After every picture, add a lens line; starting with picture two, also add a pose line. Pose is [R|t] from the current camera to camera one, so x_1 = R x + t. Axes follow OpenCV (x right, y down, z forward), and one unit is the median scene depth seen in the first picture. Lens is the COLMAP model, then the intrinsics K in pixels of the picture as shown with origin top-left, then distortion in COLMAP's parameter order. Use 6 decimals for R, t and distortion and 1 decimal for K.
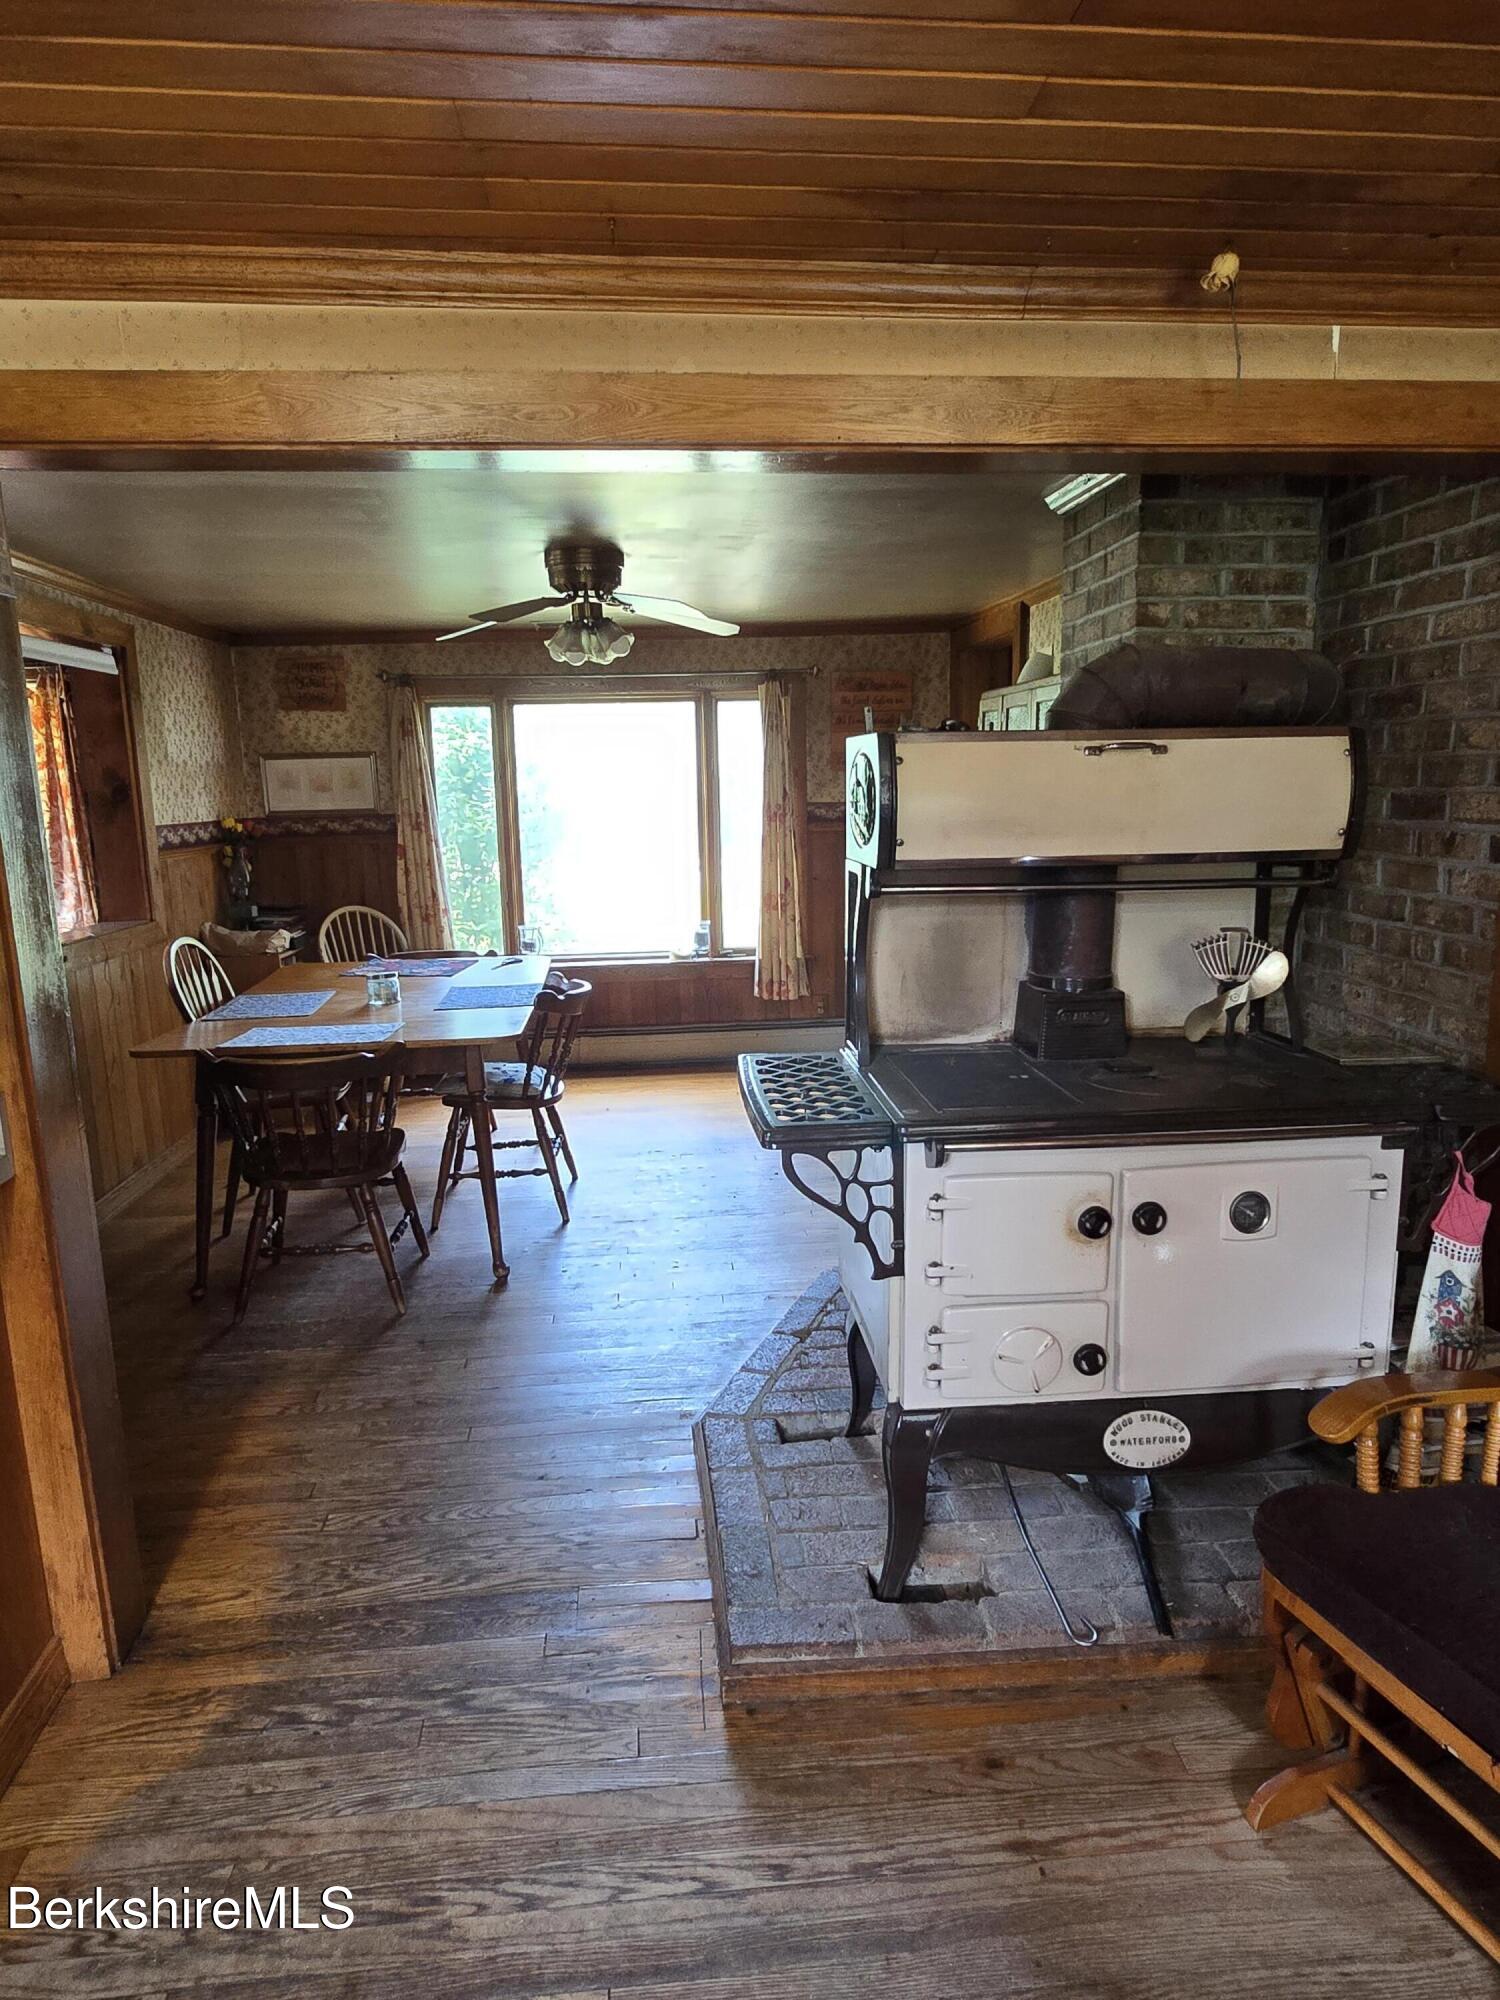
lens RADIAL K [[1202.2, 0, 755.3], [0, 1202.2, 1003.7], [0, 0, 1]] dist [-0.002338, -0.000337]
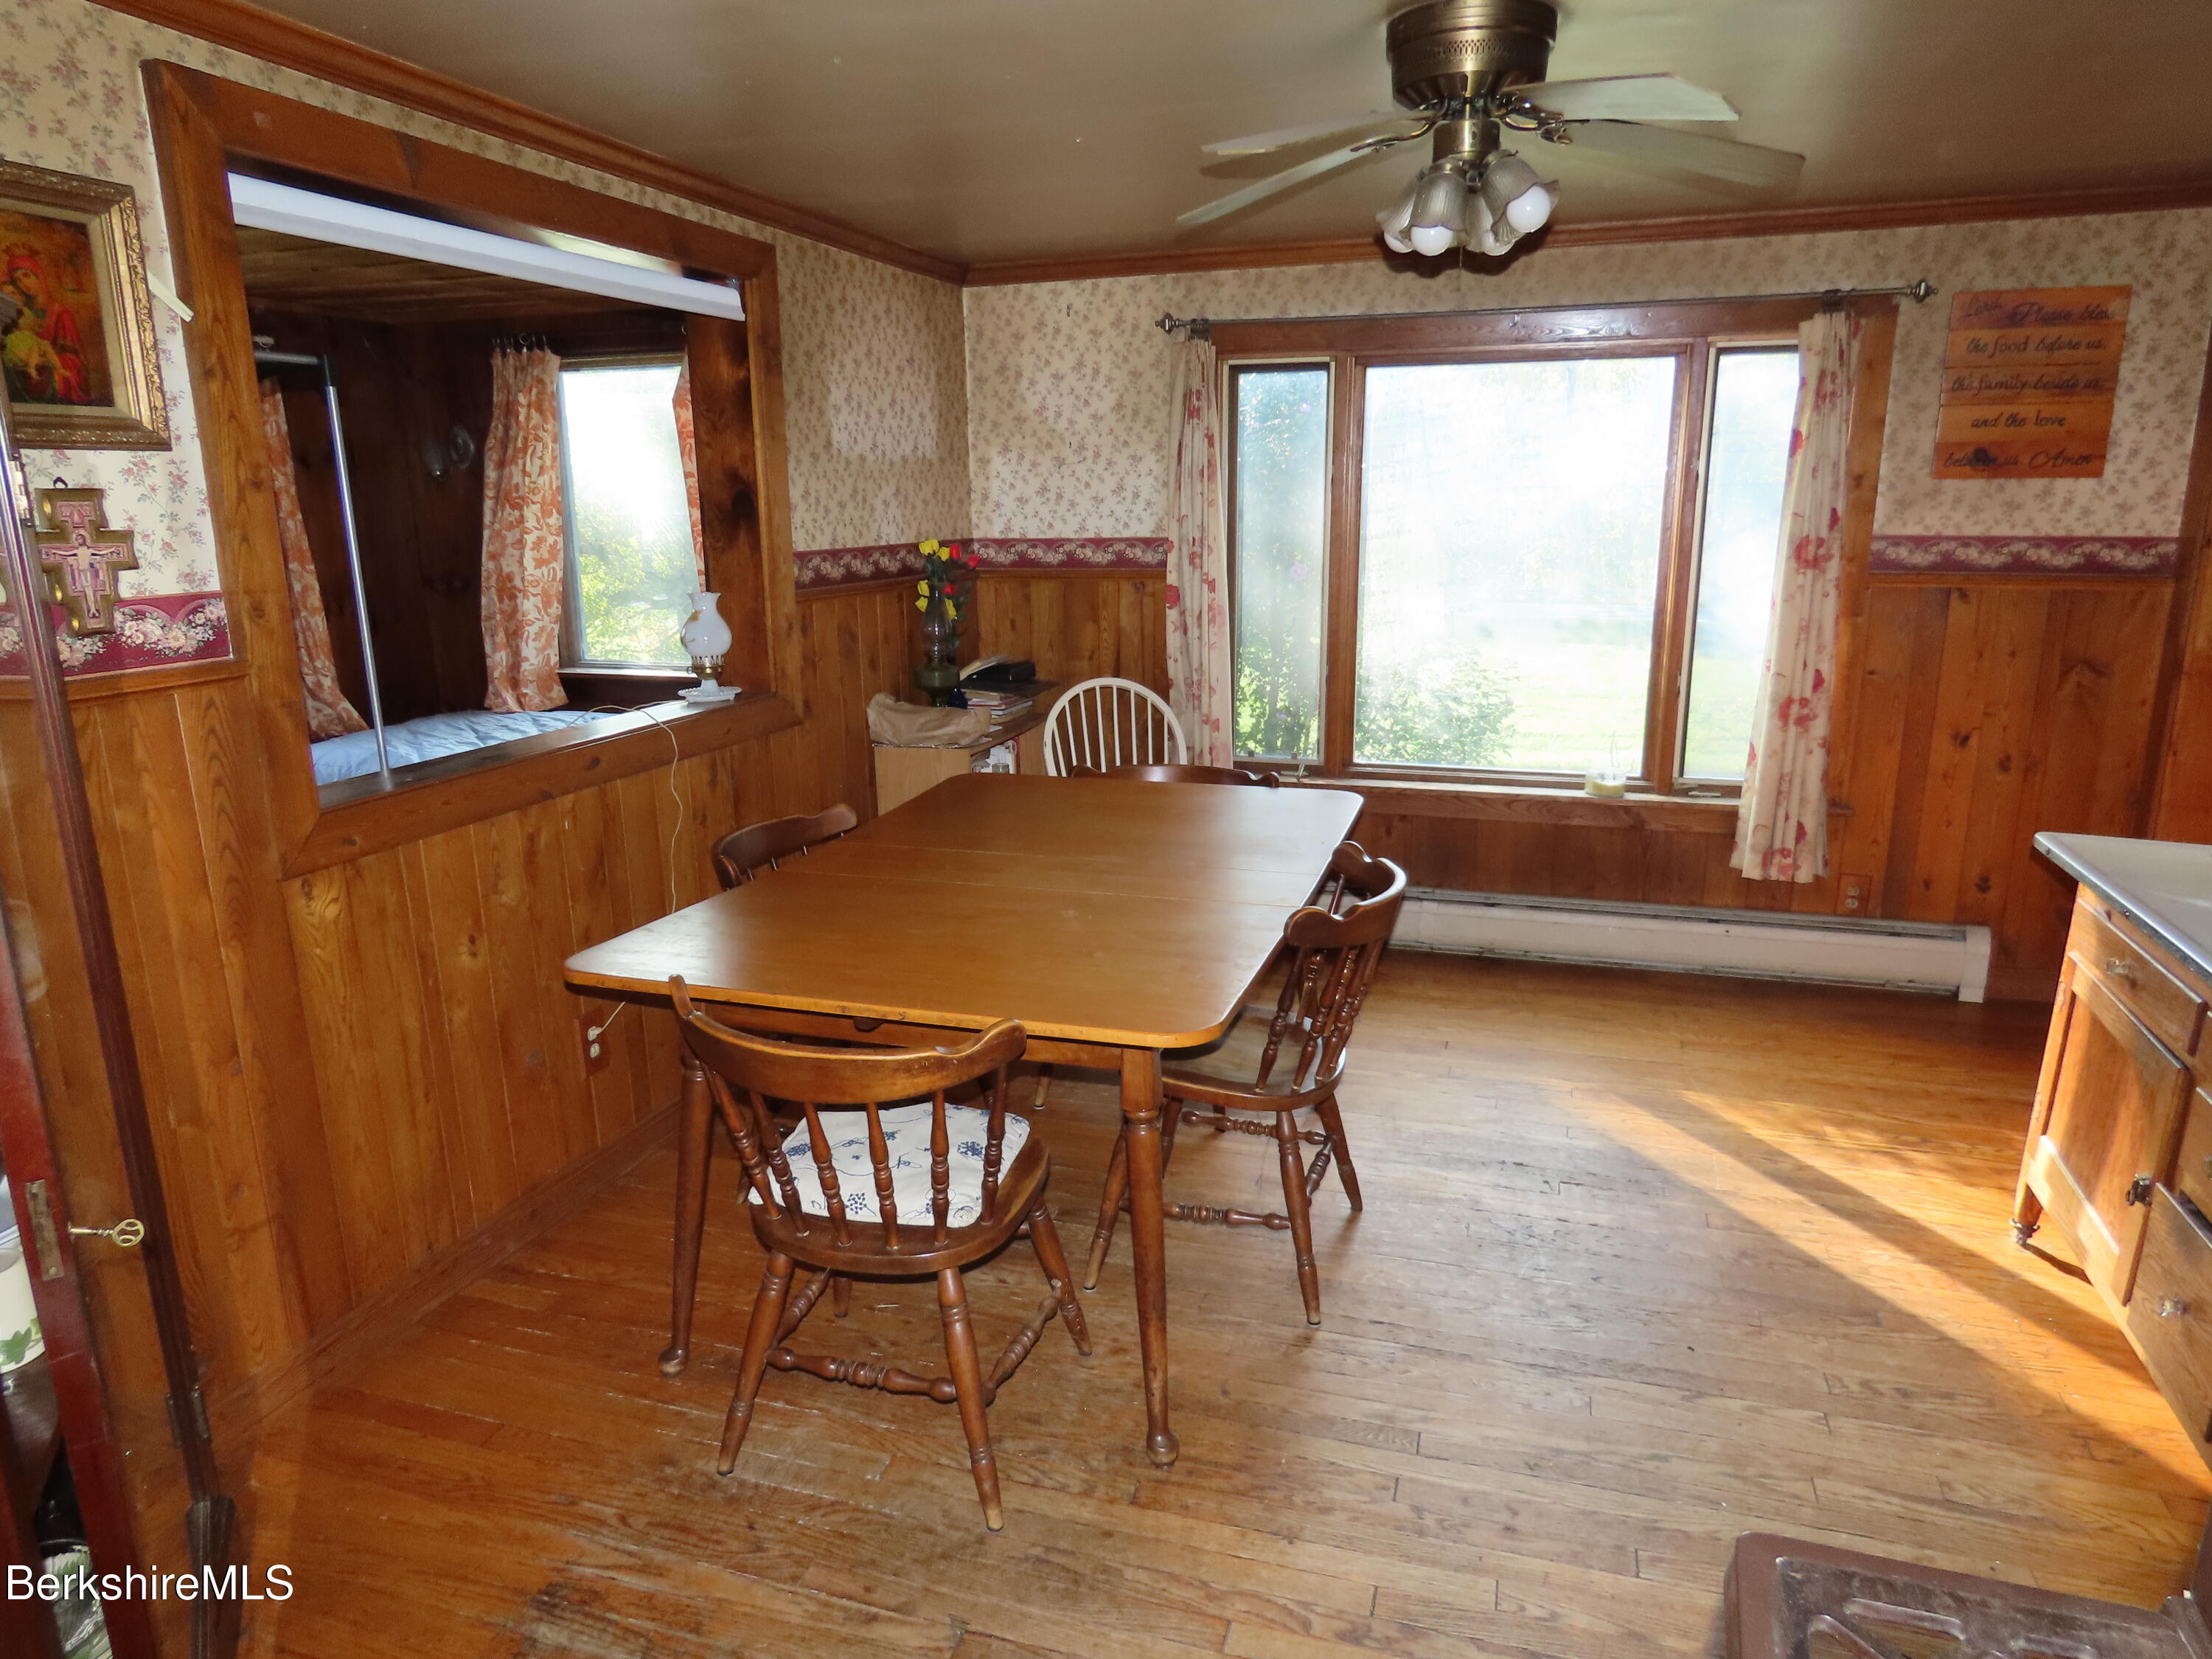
lens RADIAL K [[1403.7, 0, 1107.3], [0, 1403.7, 833.3], [0, 0, 1]] dist [-0.007753, 0.000468]
pose [[0.915500, 0.106341, -0.388009, -0.016379], [-0.083173, 0.993627, 0.076078, -0.054114], [0.393627, -0.037378, 0.918510, 0.280974]]
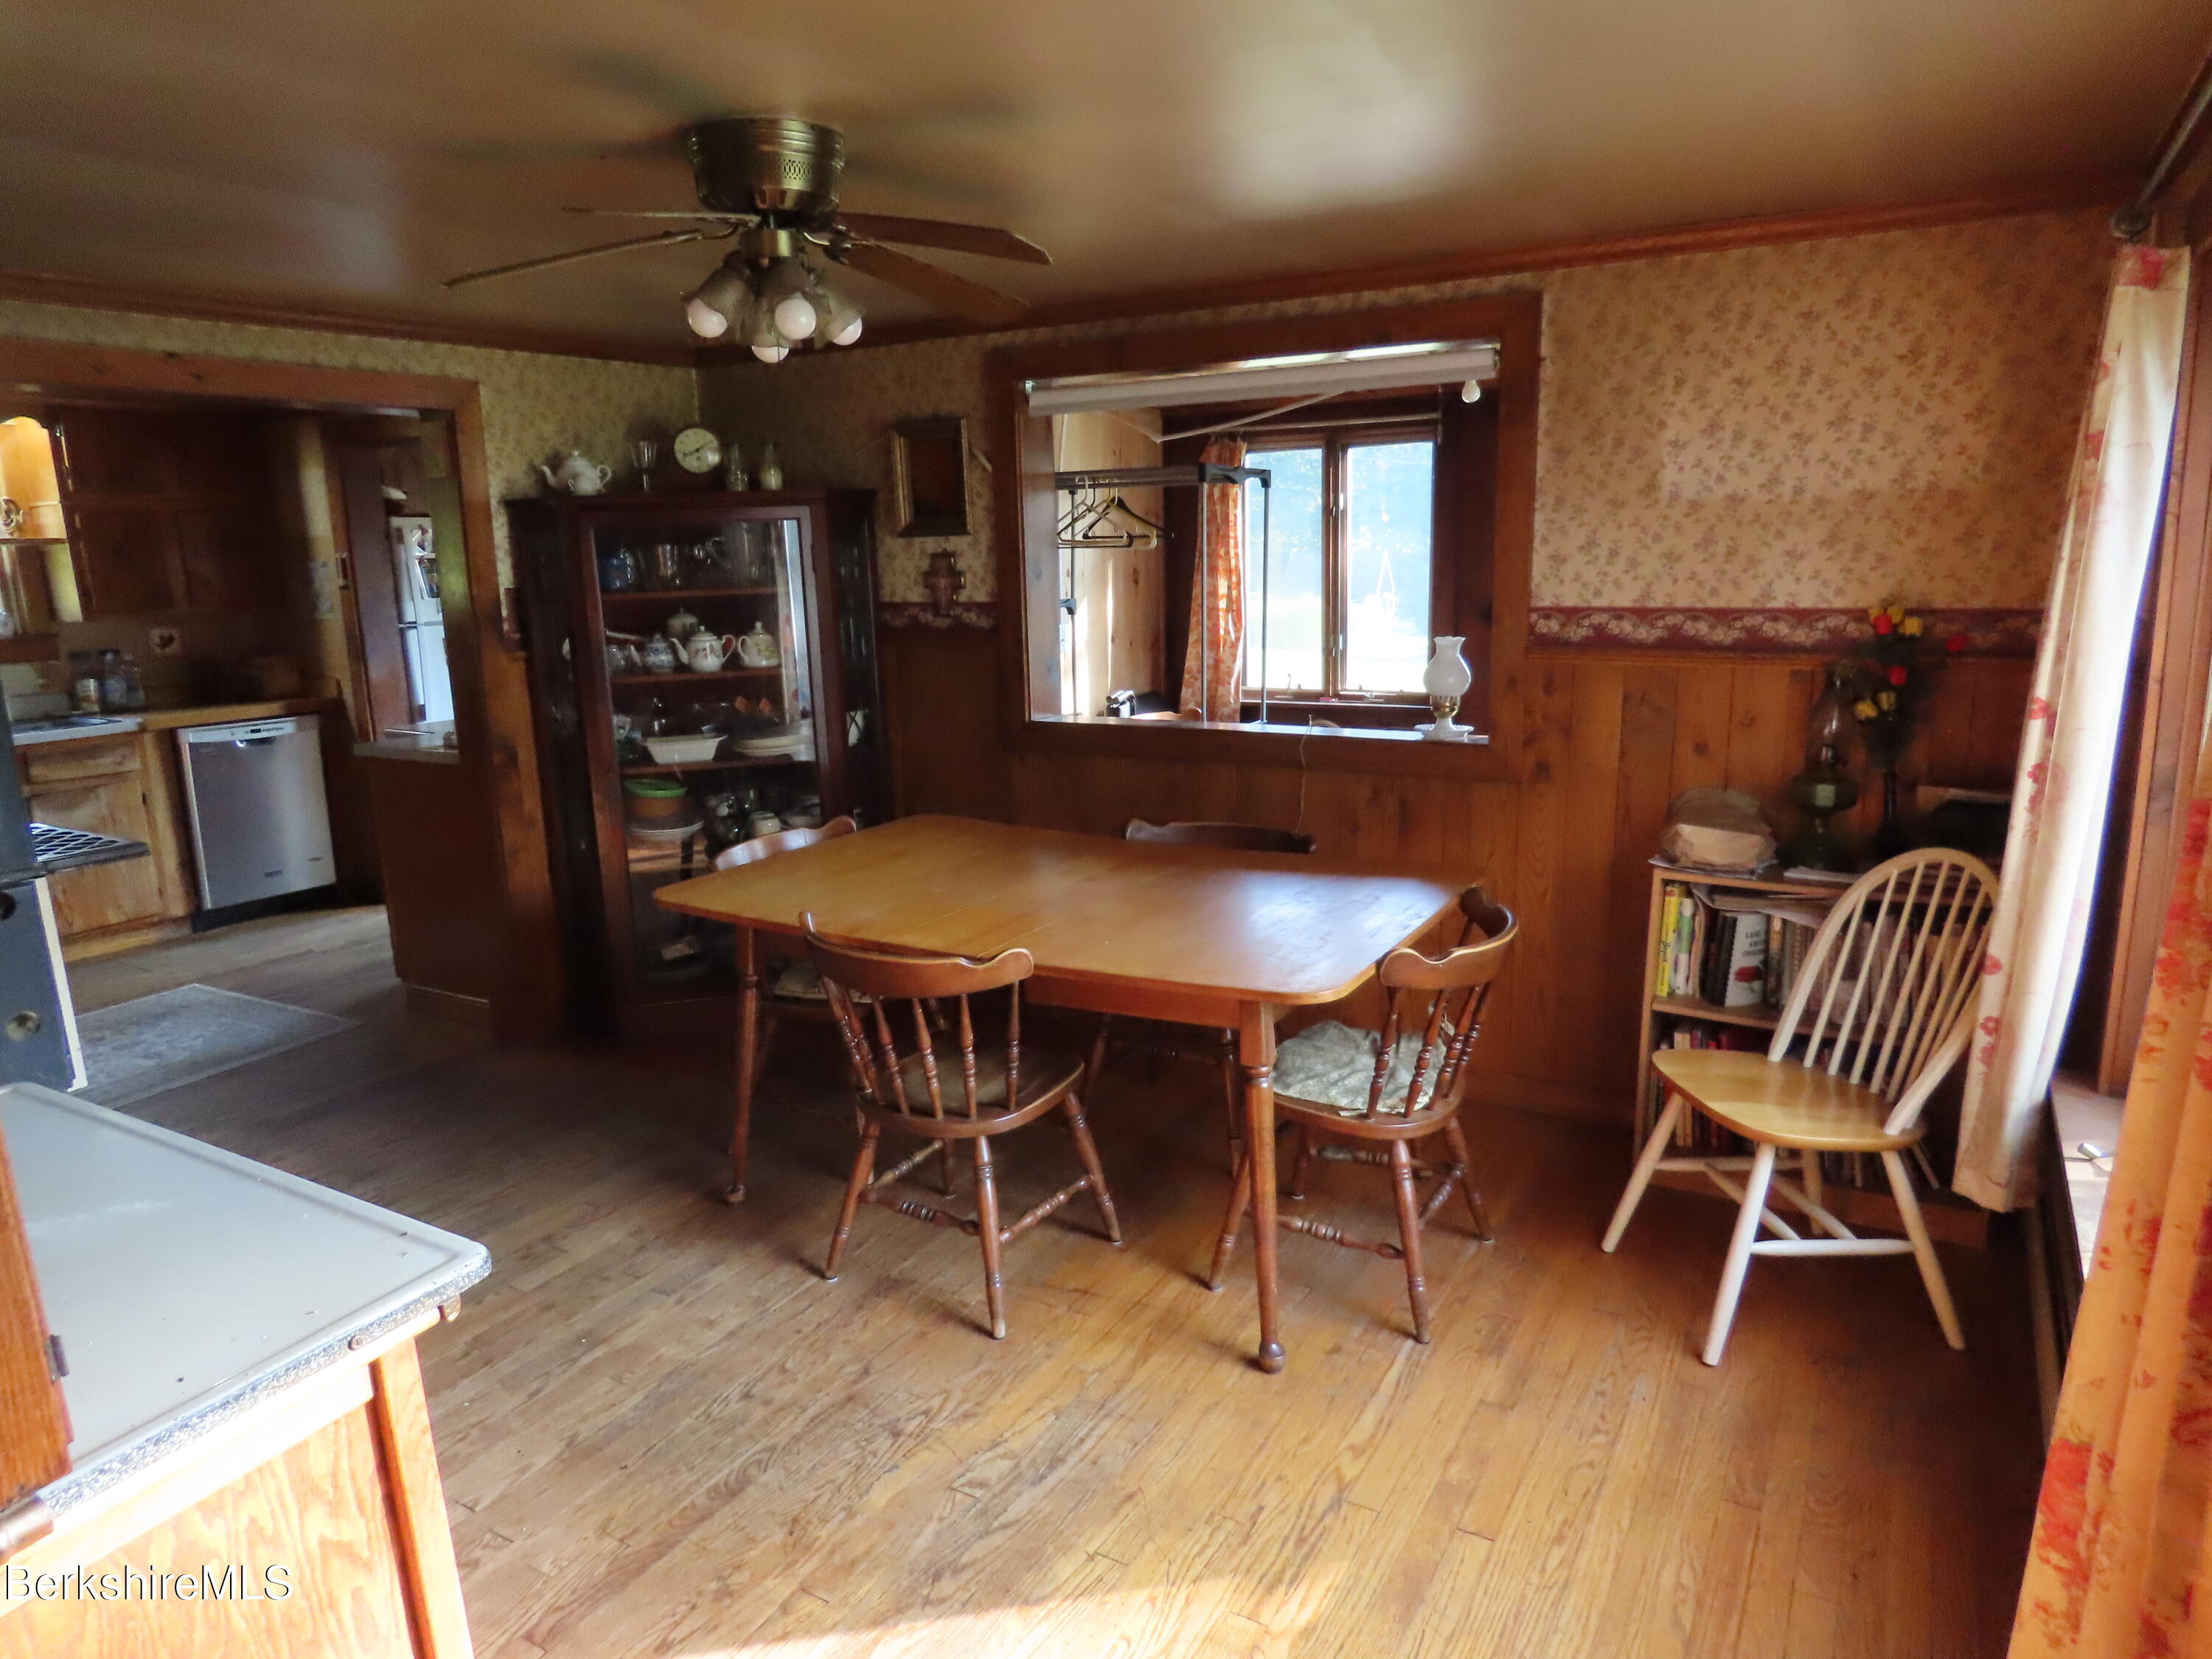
lens RADIAL K [[1403.7, 0, 1111.9], [0, 1403.7, 840.9], [0, 0, 1]] dist [-0.007753, 0.000468]
pose [[-0.584096, 0.196420, -0.787560, 0.200850], [-0.116543, 0.939930, 0.320856, -0.198471], [0.803274, 0.279195, -0.526118, 1.013305]]
